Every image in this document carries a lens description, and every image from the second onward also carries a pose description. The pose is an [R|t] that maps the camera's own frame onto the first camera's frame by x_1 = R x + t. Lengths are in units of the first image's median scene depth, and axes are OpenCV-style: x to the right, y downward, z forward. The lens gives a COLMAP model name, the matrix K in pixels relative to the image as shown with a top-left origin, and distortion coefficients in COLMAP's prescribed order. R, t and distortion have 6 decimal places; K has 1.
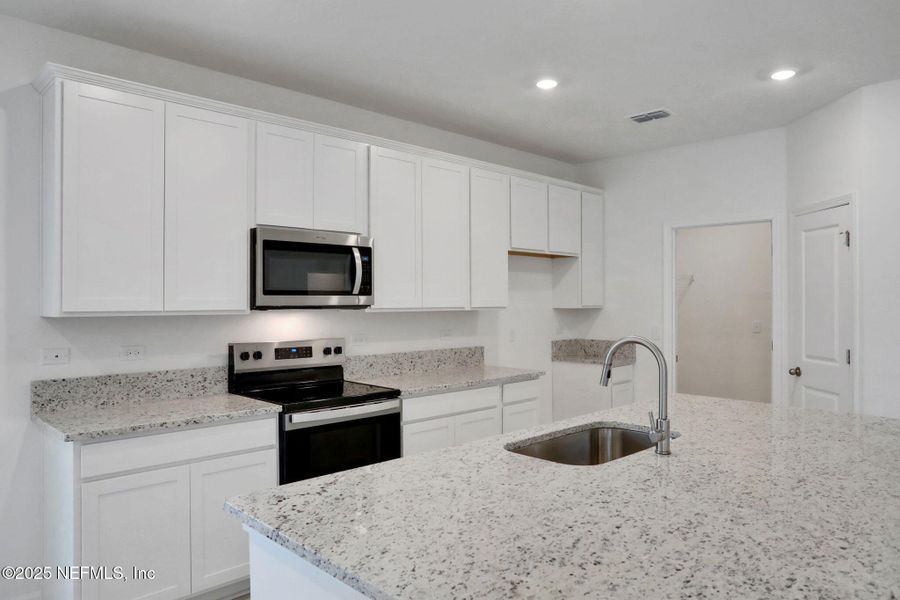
lens RADIAL K [[624.0, 0, 450.0], [0, 624.0, 300.0], [0, 0, 1]] dist [-0.051125, 0.034158]
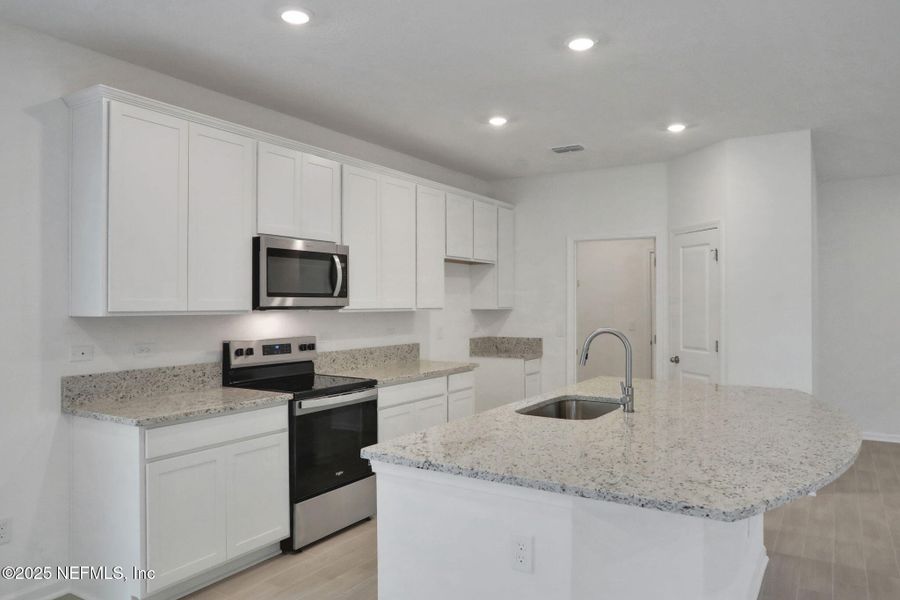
lens RADIAL K [[645.3, 0, 450.0], [0, 645.3, 300.0], [0, 0, 1]] dist [-0.039613, 0.000326]
pose [[0.970820, 0.003059, 0.239789, -0.227459], [-0.002394, 0.999992, -0.003064, 0.000448], [-0.239797, 0.002401, 0.970820, -0.180228]]
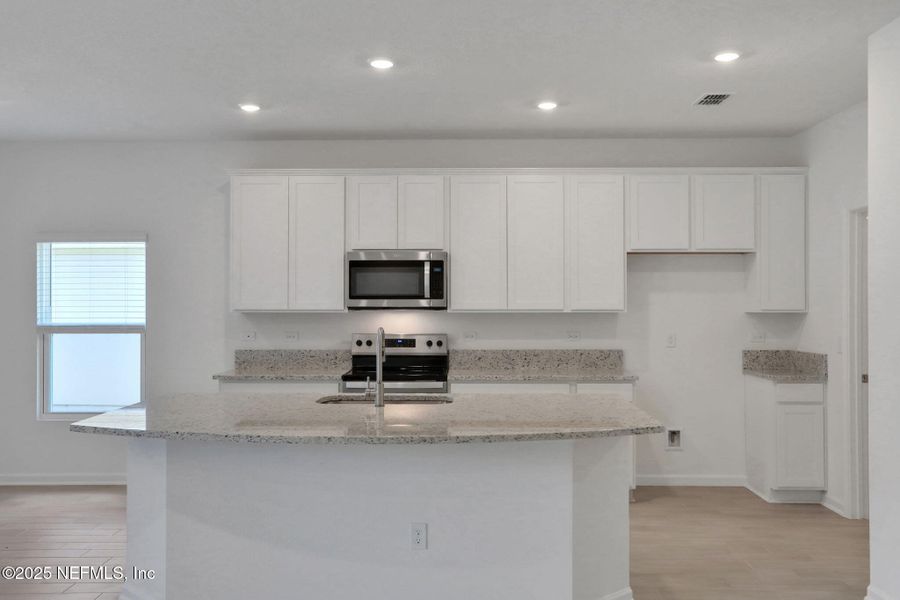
lens RADIAL K [[845.1, 0, 432.8], [0, 845.1, 299.3], [0, 0, 1]] dist [-0.042703, 0.155308]
pose [[0.687755, 0.000569, -0.725942, 1.084774], [-0.000141, 1.000000, 0.000650, -0.008085], [0.725943, -0.000345, 0.687755, -0.168143]]
